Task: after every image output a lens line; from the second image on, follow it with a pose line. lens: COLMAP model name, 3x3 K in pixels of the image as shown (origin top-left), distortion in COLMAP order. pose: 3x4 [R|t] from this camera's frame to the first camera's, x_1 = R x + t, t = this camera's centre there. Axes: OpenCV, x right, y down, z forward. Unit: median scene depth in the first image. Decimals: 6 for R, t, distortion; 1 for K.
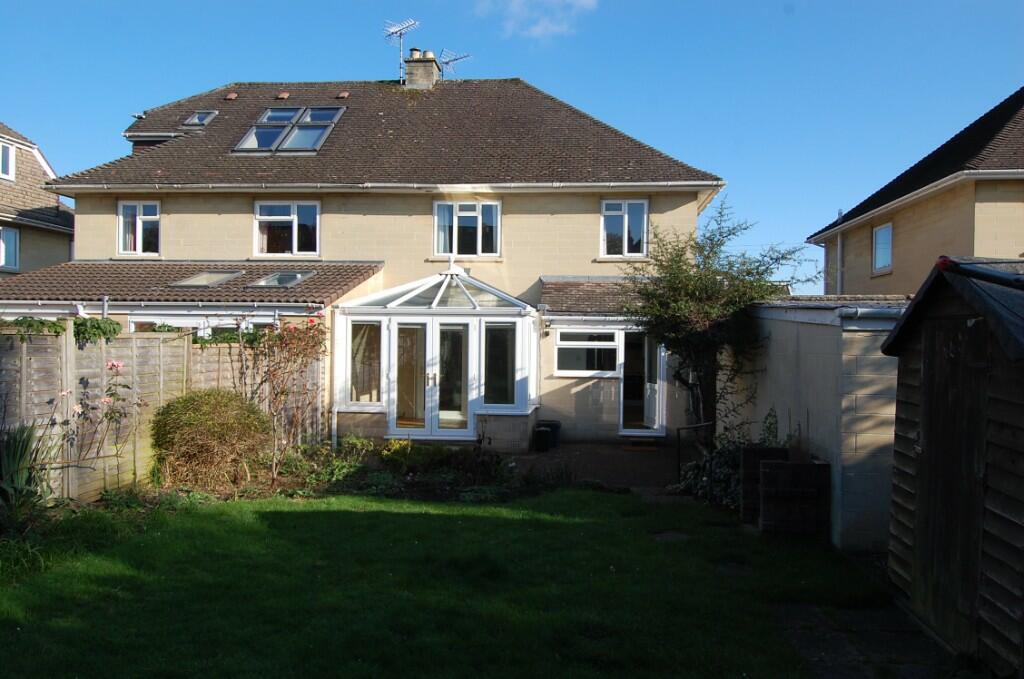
lens RADIAL K [[715.2, 0, 512.0], [0, 715.2, 339.5], [0, 0, 1]] dist [-0.001290, -0.000330]
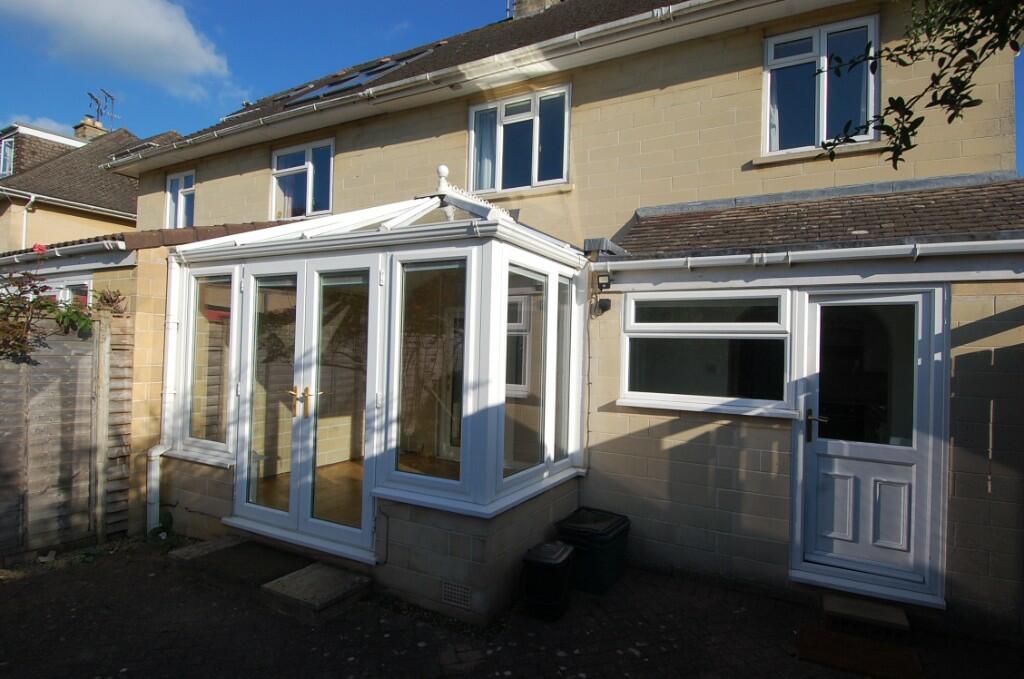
lens RADIAL K [[539.4, 0, 512.0], [0, 539.4, 339.5], [0, 0, 1]] dist [0.043473, -0.053961]
pose [[0.924631, 0.007320, -0.380793, 0.121130], [-0.019201, 0.999440, -0.027412, 0.022549], [0.380379, 0.032658, 0.924254, 0.676634]]
